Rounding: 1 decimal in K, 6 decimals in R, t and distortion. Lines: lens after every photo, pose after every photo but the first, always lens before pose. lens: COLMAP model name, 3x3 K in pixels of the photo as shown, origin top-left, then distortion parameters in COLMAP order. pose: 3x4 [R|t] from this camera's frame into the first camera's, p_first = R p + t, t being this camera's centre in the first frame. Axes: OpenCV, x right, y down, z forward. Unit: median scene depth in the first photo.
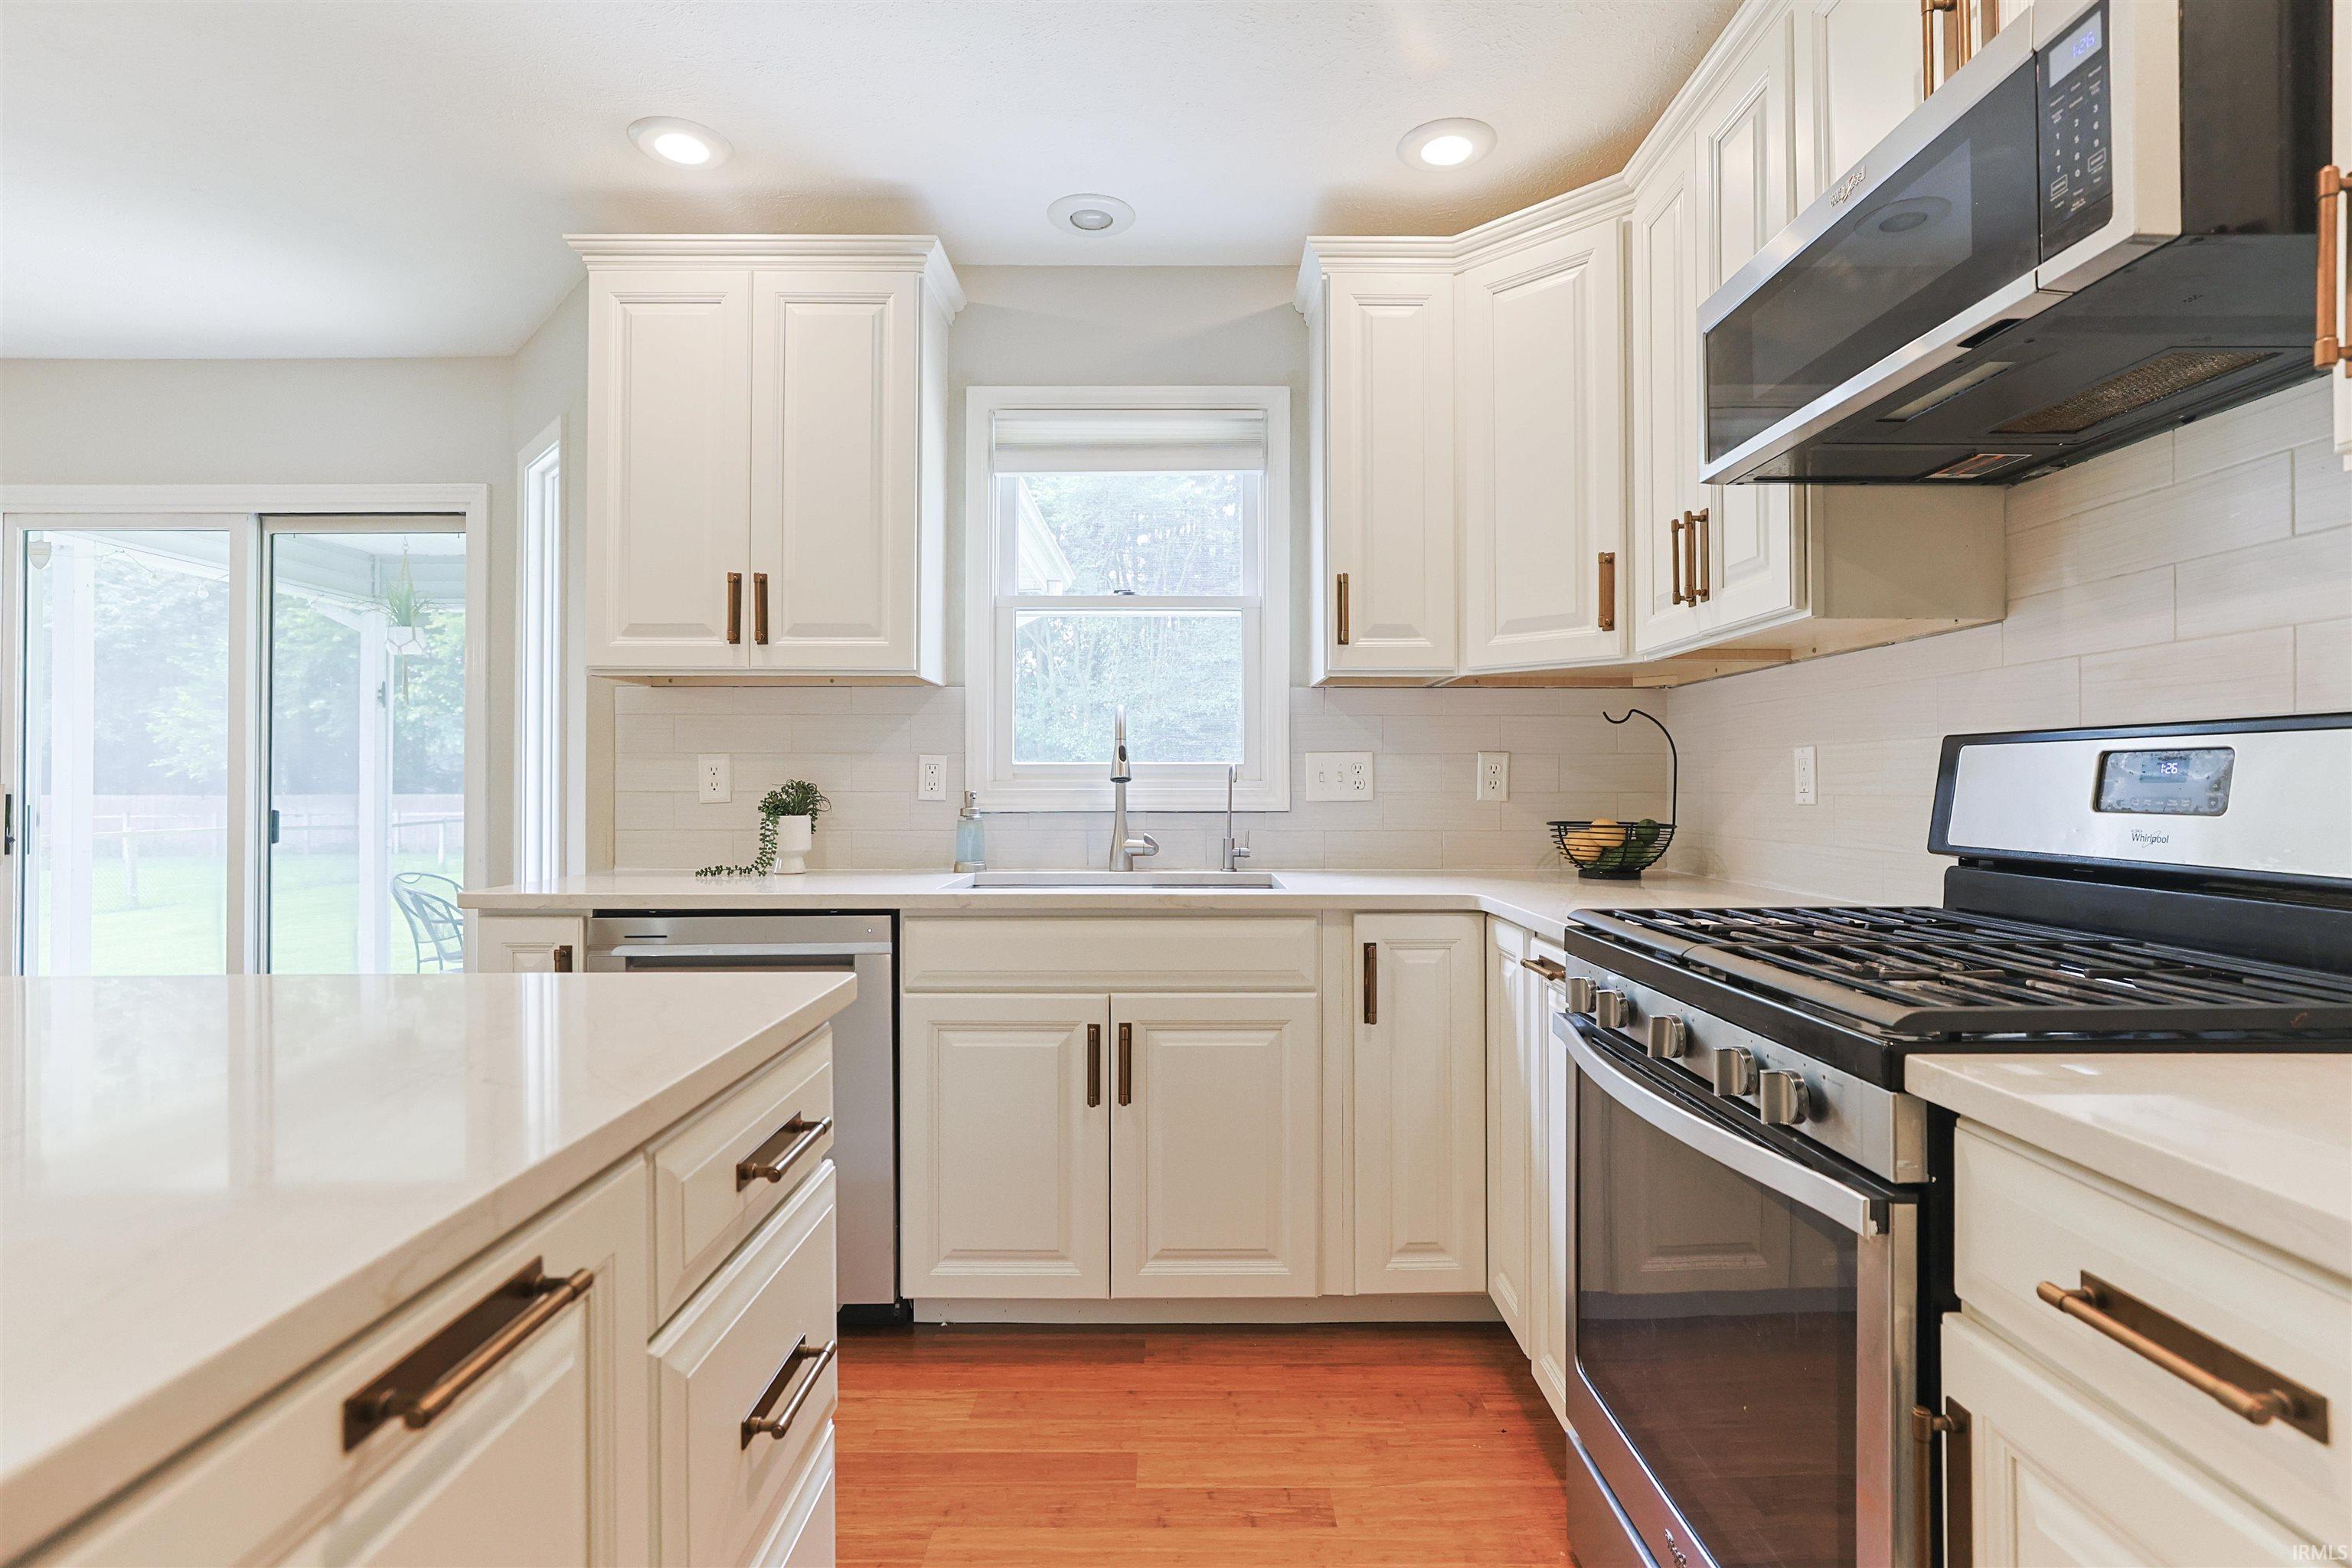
lens RADIAL K [[1138.2, 0, 1193.2], [0, 1138.2, 783.6], [0, 0, 1]] dist [-0.023322, 0.011282]
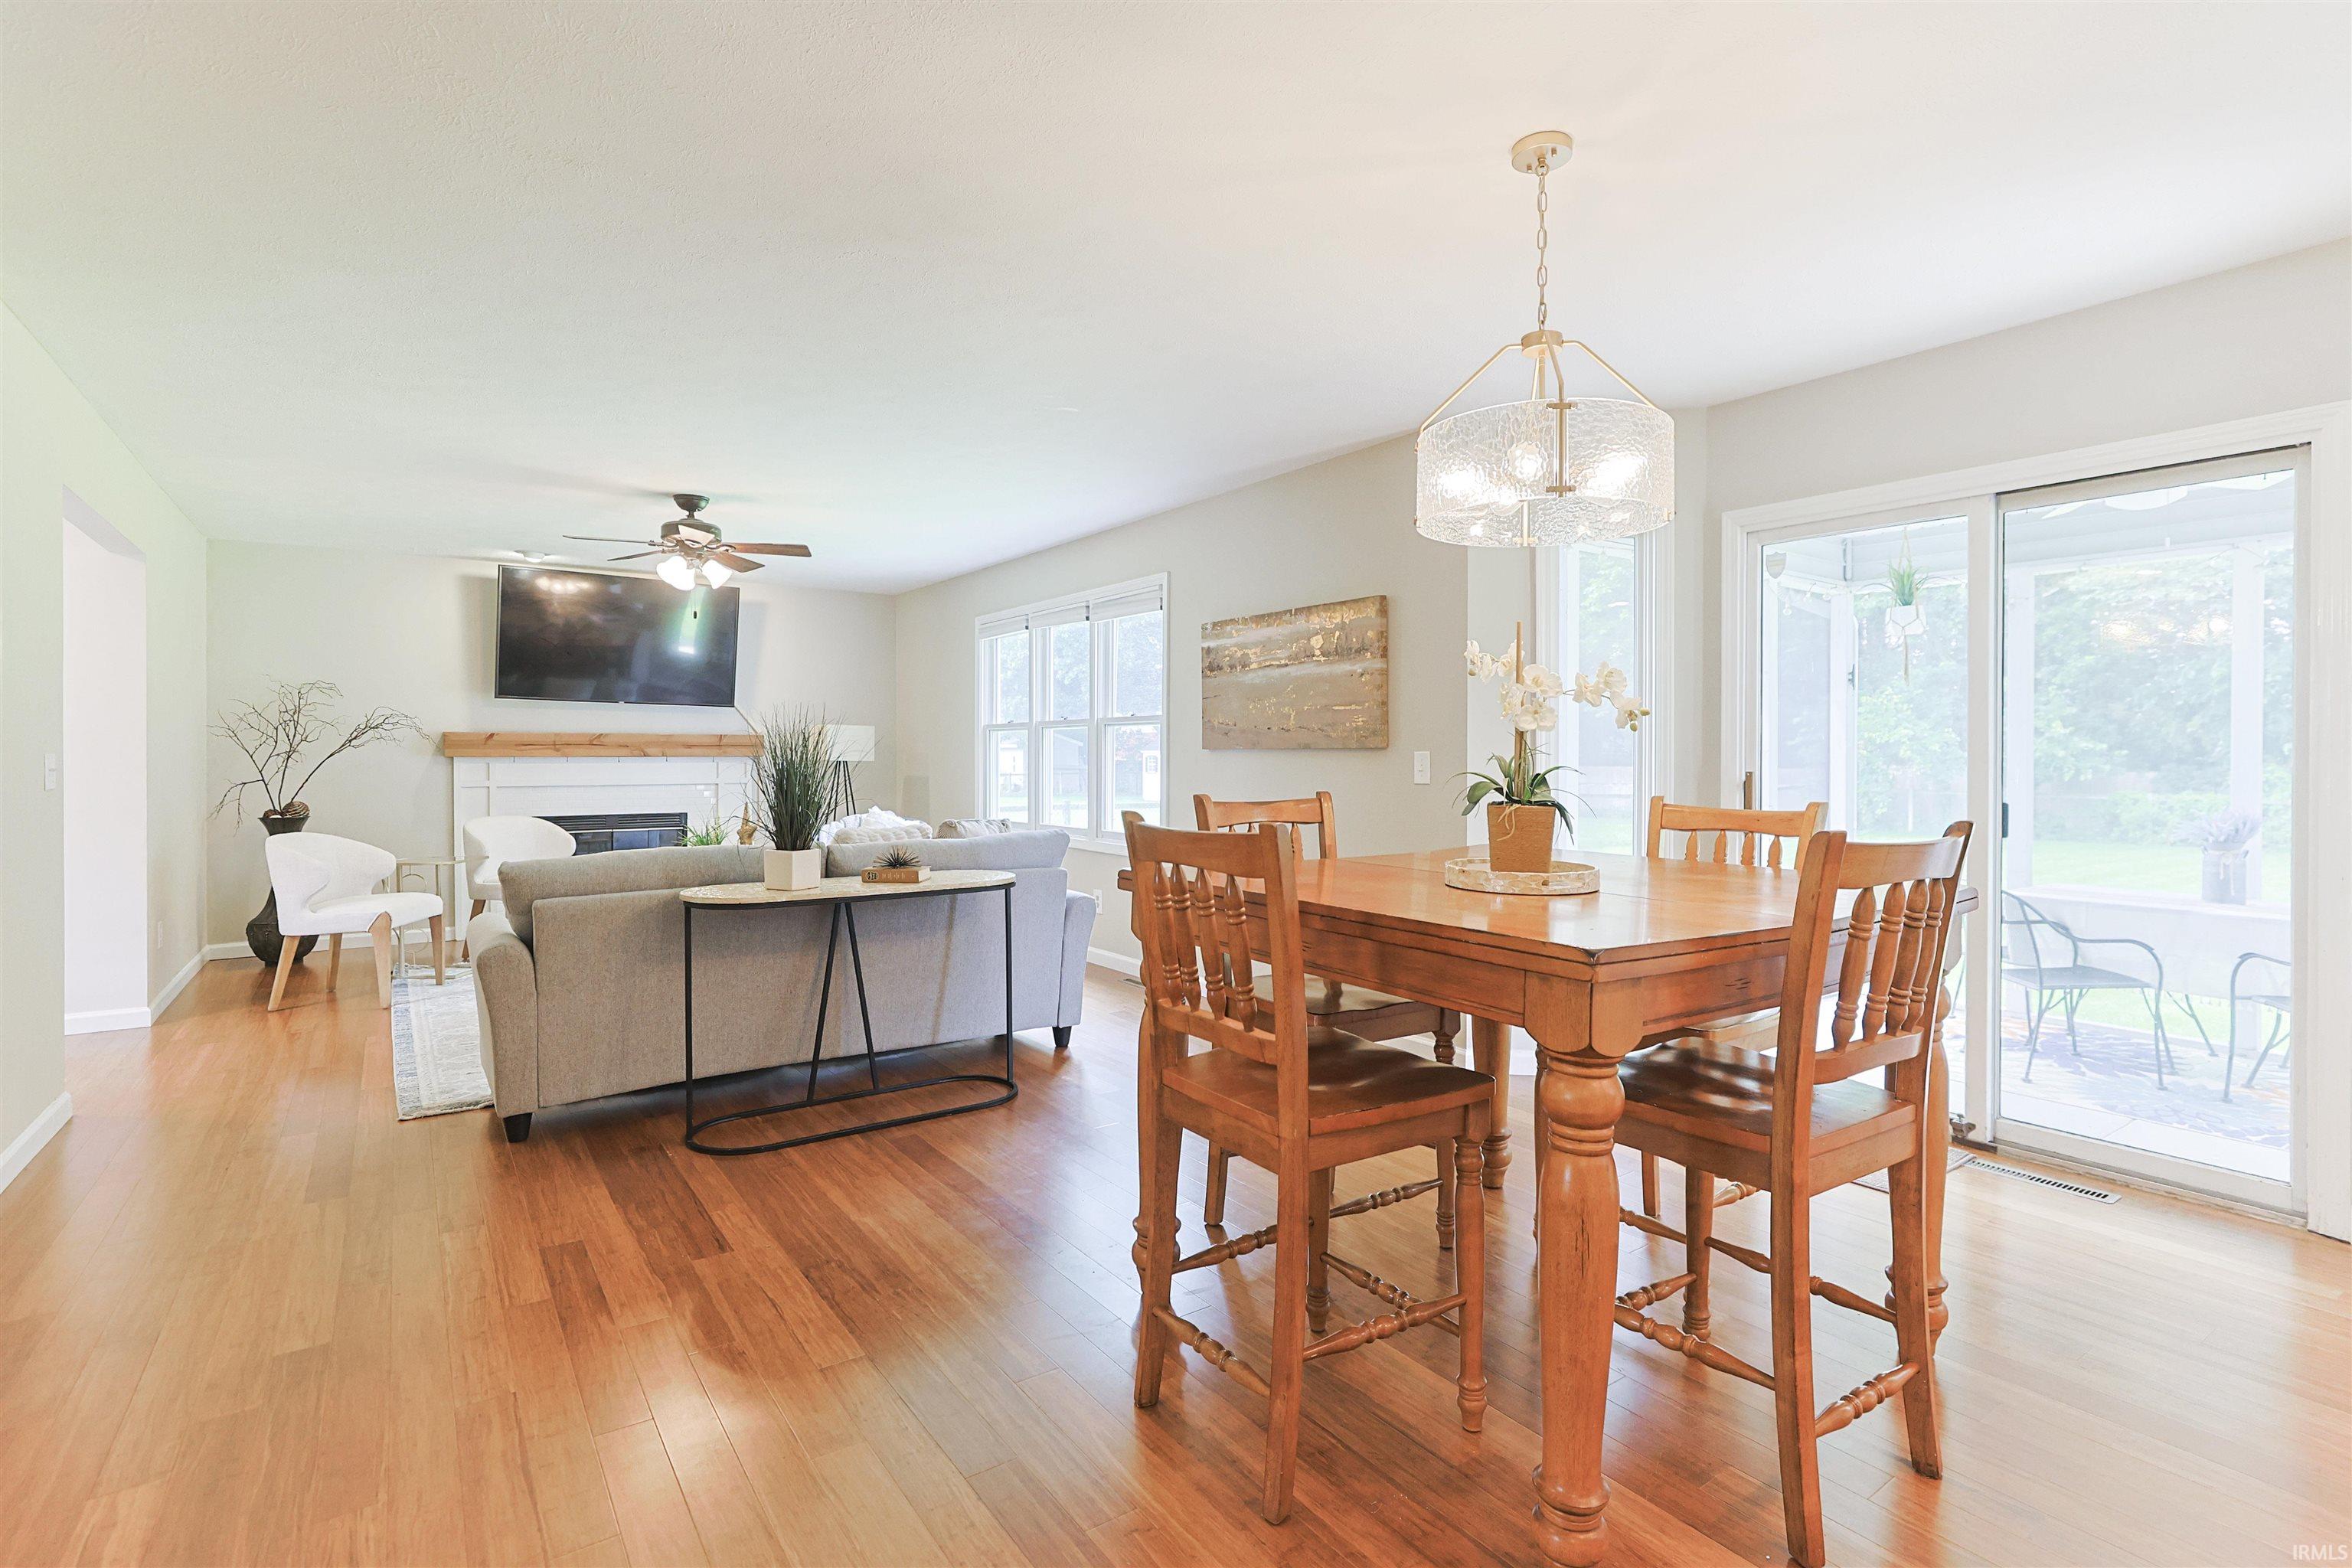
lens RADIAL K [[1138.2, 0, 1179.5], [0, 1138.2, 756.4], [0, 0, 1]] dist [-0.023322, 0.011282]
pose [[0.562280, 0.001773, -0.826945, -0.694645], [0.000152, 0.999997, 0.002247, -0.027220], [0.826947, -0.001389, 0.562279, -0.166815]]
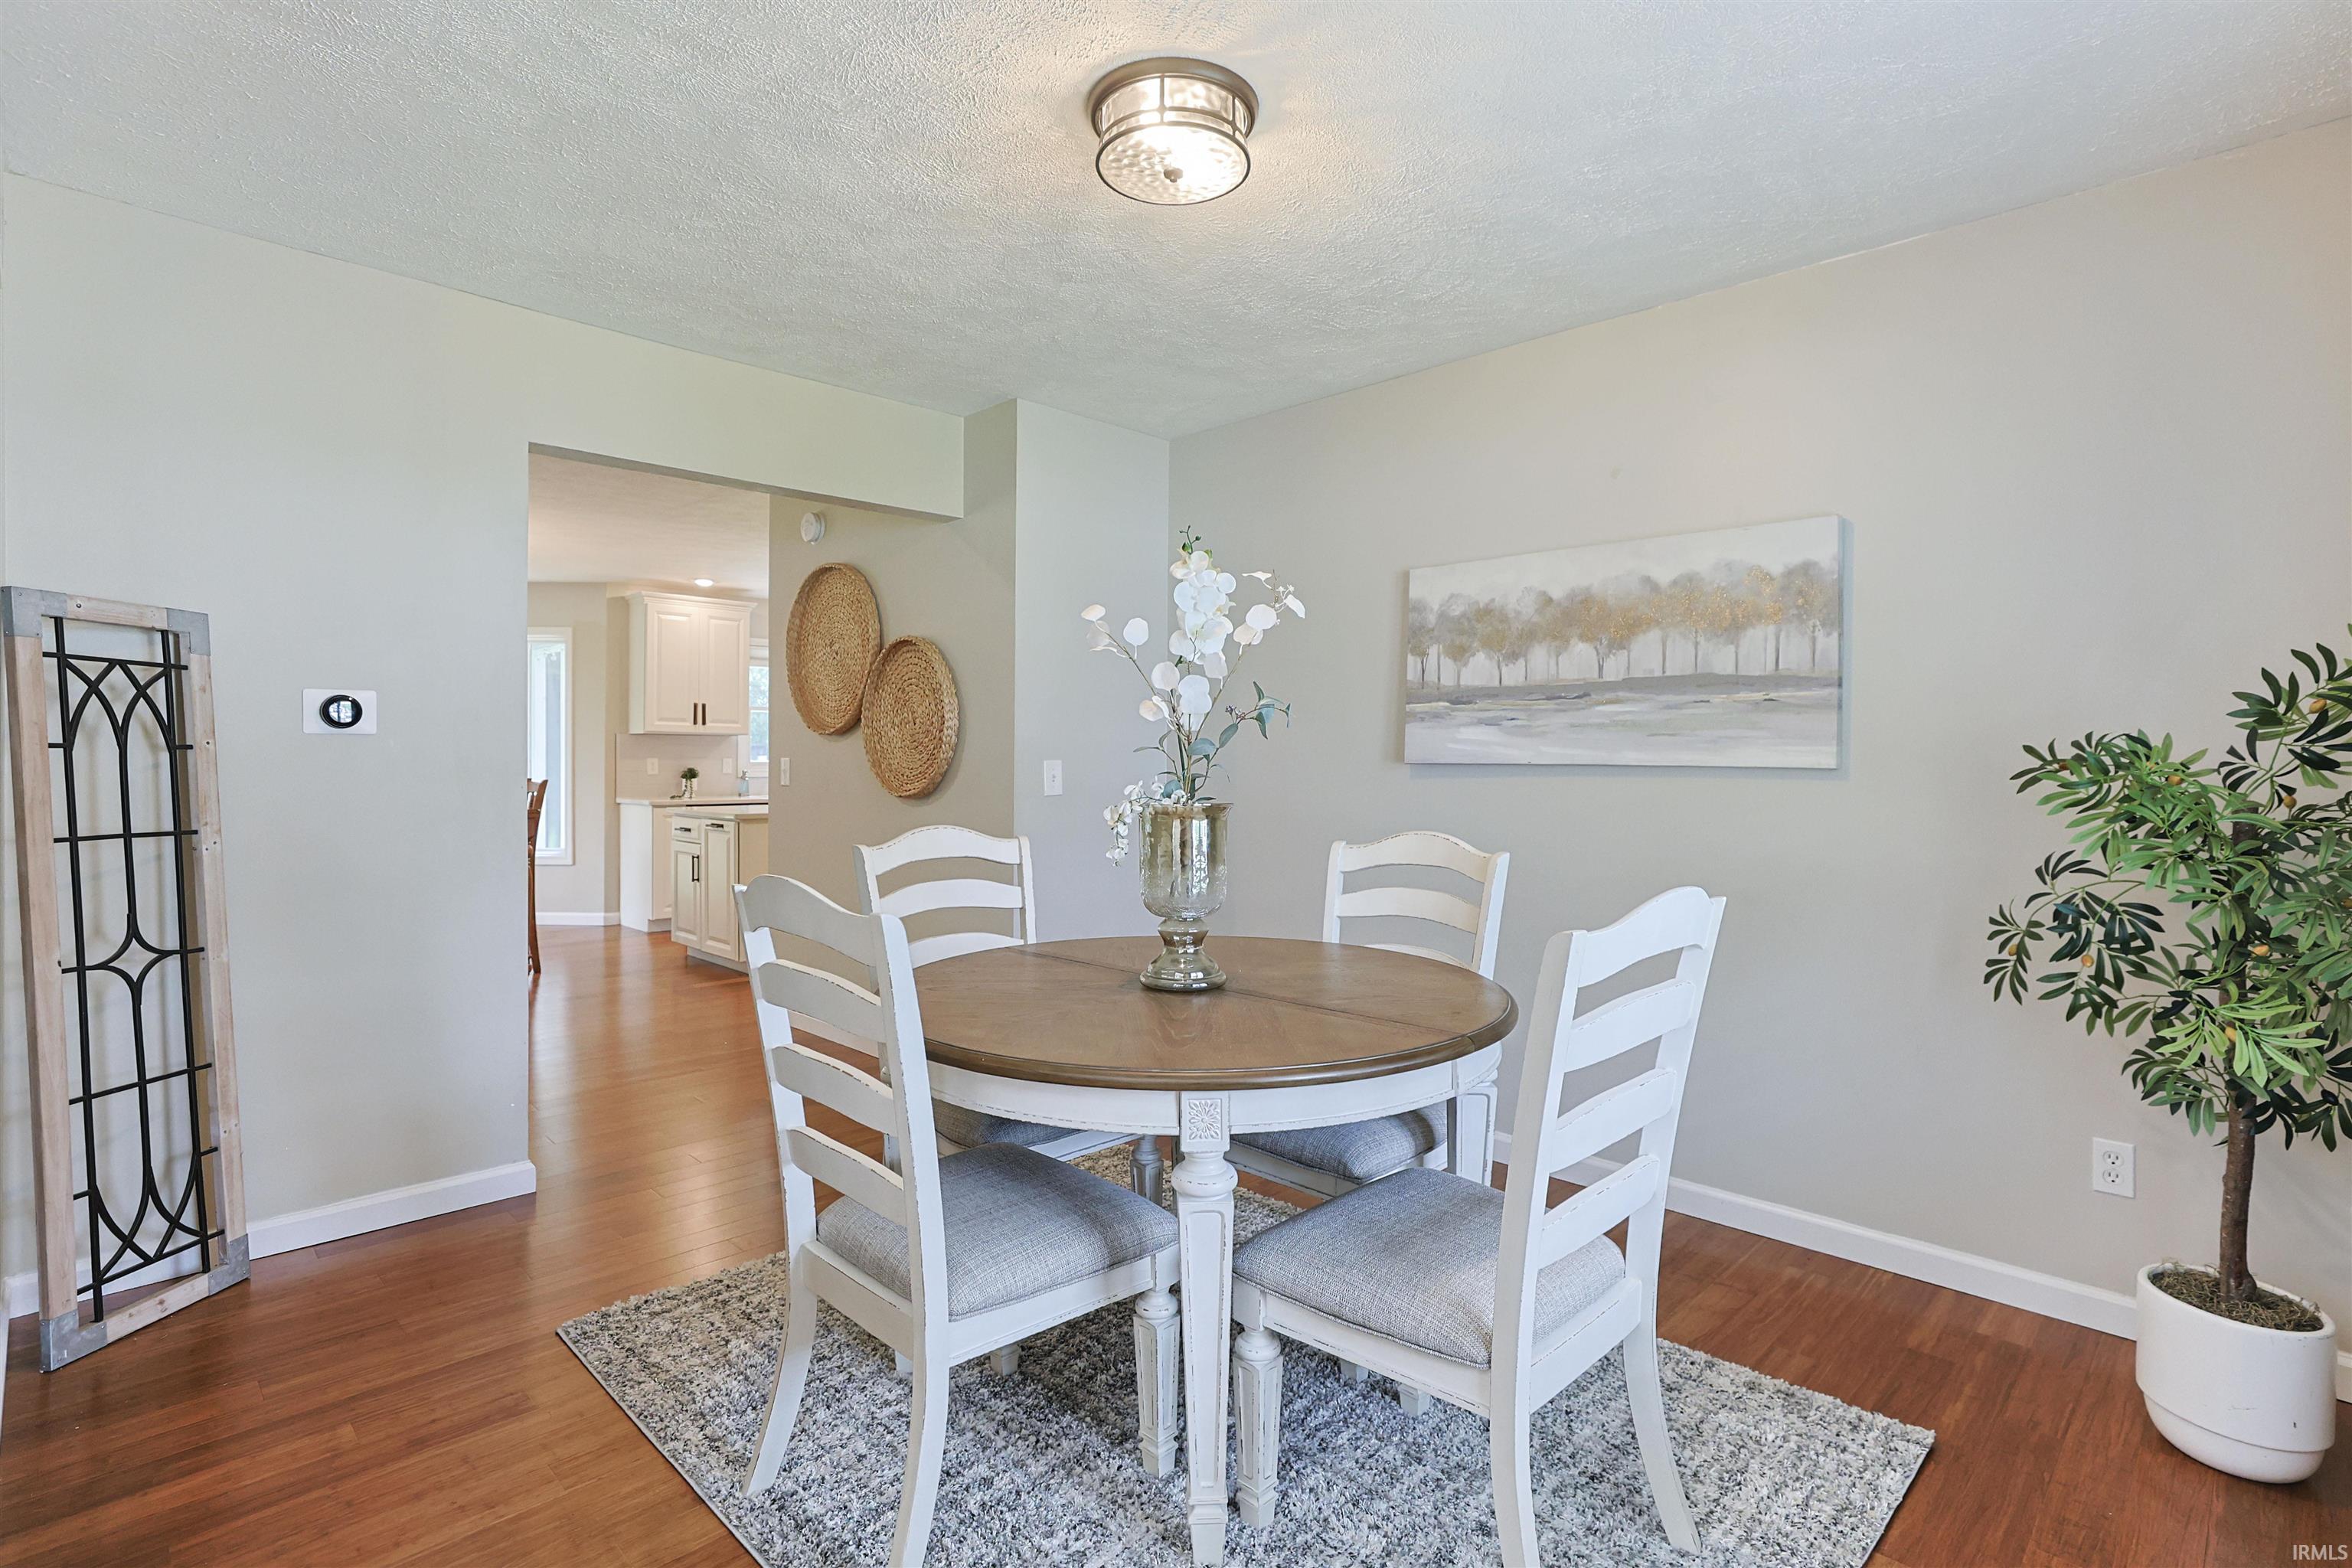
lens RADIAL K [[1138.2, 0, 1165.8], [0, 1138.2, 772.5], [0, 0, 1]] dist [-0.023322, 0.011282]
pose [[0.712957, -0.004854, 0.701191, -1.756903], [-0.006915, 0.999879, 0.013952, -0.043653], [-0.701173, -0.014796, 0.712837, -2.283467]]
